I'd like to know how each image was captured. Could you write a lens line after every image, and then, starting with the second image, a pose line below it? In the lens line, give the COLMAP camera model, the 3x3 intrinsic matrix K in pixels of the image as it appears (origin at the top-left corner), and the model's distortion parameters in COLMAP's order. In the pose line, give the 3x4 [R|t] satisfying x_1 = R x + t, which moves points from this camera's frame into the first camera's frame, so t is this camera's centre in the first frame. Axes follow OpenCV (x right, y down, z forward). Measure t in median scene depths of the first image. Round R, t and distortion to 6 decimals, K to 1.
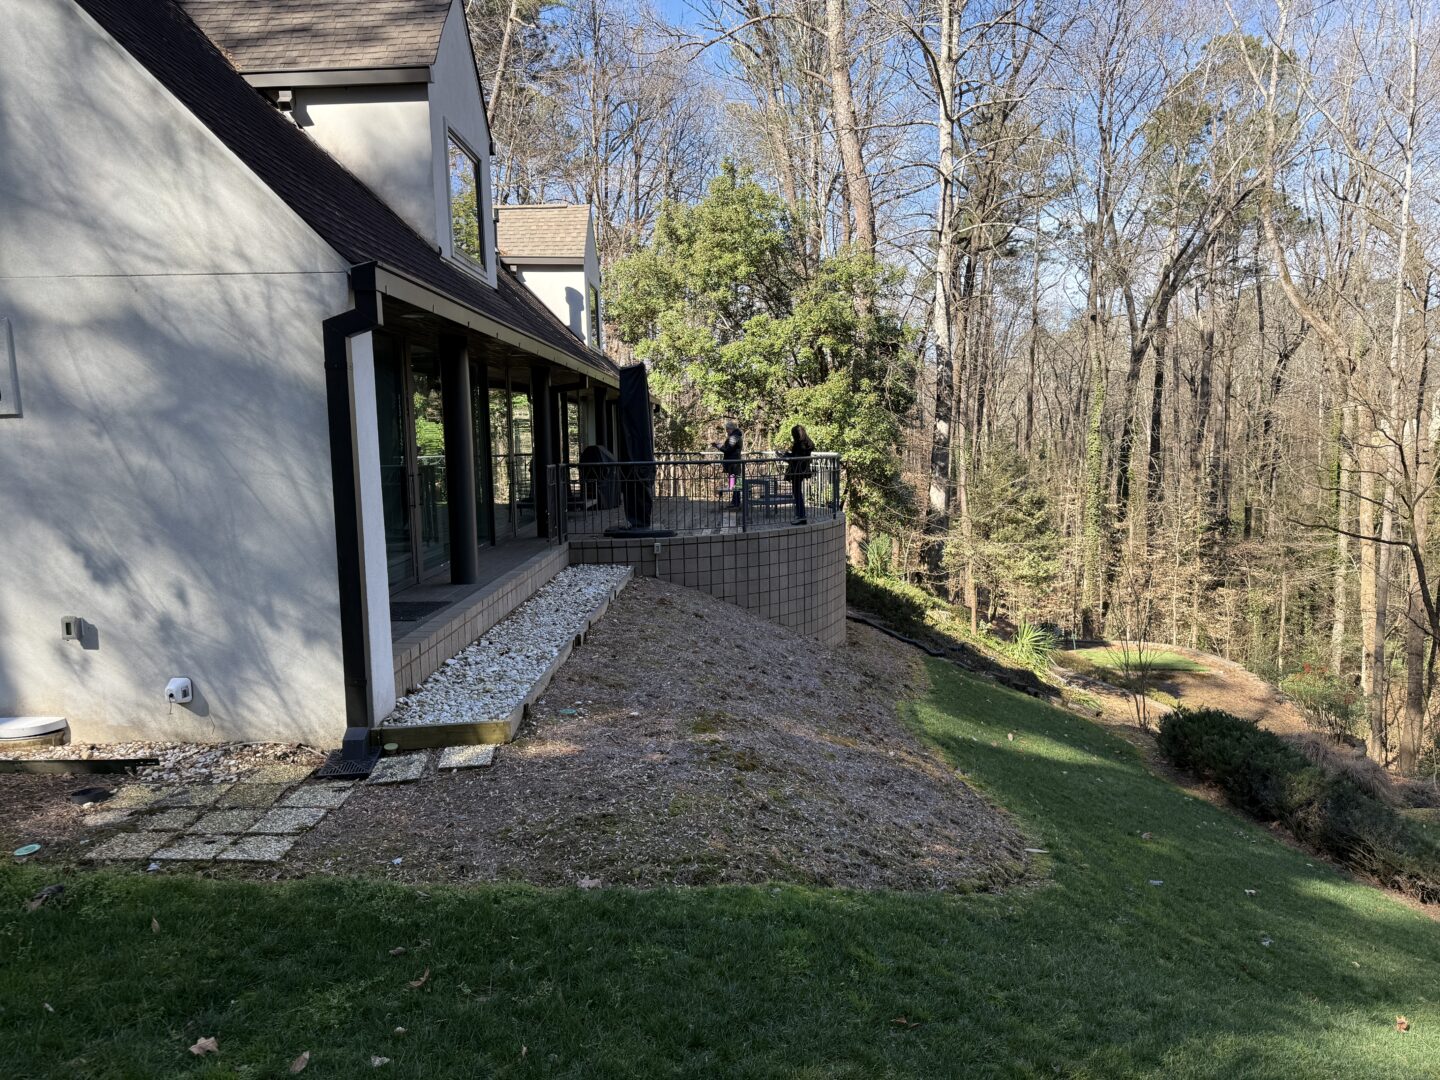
lens RADIAL K [[1024.4, 0, 719.5], [0, 1024.4, 551.8], [0, 0, 1]] dist [-0.001436, -0.002214]
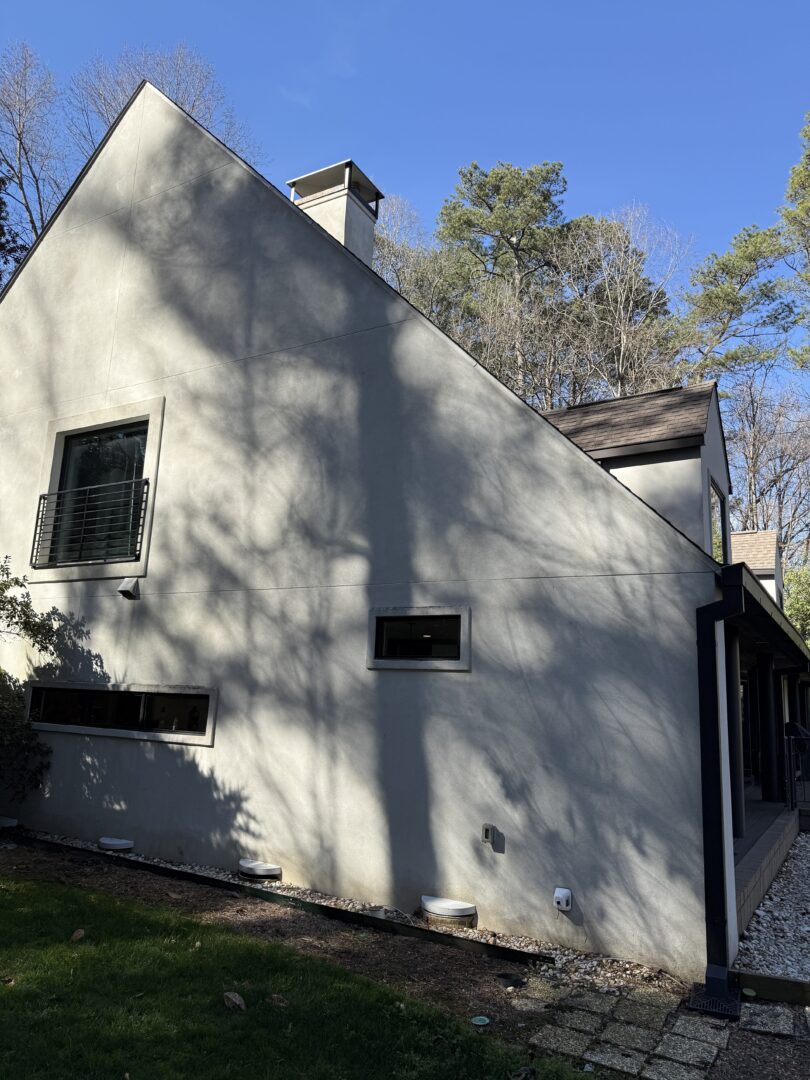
lens RADIAL K [[768.3, 0, 405.0], [0, 768.3, 540.0], [0, 0, 1]] dist [-0.001436, -0.002214]
pose [[0.864443, -0.046114, -0.500612, -0.211666], [-0.118931, 0.948760, -0.292763, 0.018141], [0.488461, 0.312615, 0.814664, 0.013809]]
